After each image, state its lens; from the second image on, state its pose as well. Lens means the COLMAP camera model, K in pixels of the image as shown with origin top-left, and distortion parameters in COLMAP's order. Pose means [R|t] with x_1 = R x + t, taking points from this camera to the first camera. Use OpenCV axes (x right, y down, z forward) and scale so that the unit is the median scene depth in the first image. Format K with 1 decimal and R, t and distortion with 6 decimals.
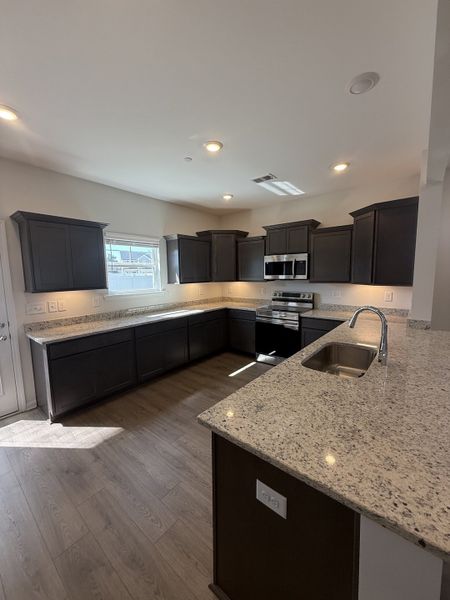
lens RADIAL K [[239.1, 0, 225.8], [0, 239.1, 298.1], [0, 0, 1]] dist [0.000710, 0.000360]
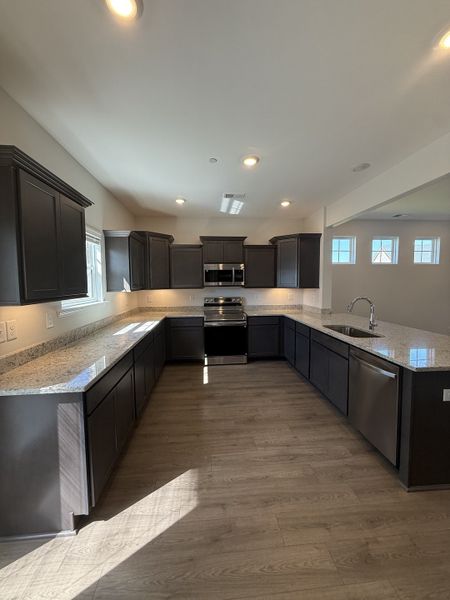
lens RADIAL K [[239.1, 0, 225.8], [0, 239.1, 298.1], [0, 0, 1]] dist [0.000710, 0.000360]
pose [[0.718394, -0.036692, 0.694668, -0.587119], [0.071048, 0.997256, -0.020800, 0.003628], [-0.691999, 0.064297, 0.719029, 0.213650]]
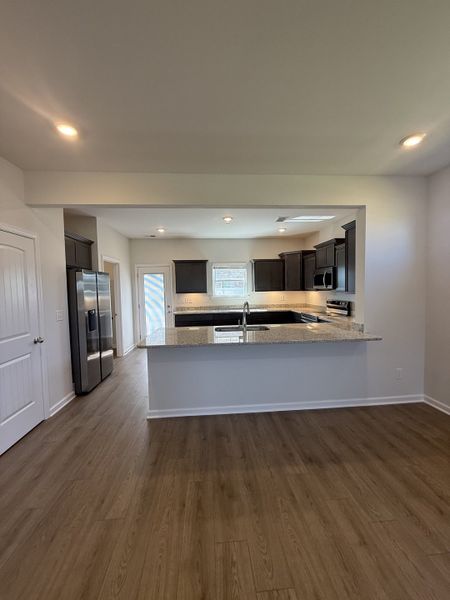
lens RADIAL K [[239.1, 0, 225.8], [0, 239.1, 298.1], [0, 0, 1]] dist [0.000710, 0.000360]
pose [[0.690894, 0.034042, -0.722154, 0.859612], [-0.068366, 0.997491, -0.018385, 0.024414], [0.719717, 0.062073, 0.691487, -0.192588]]
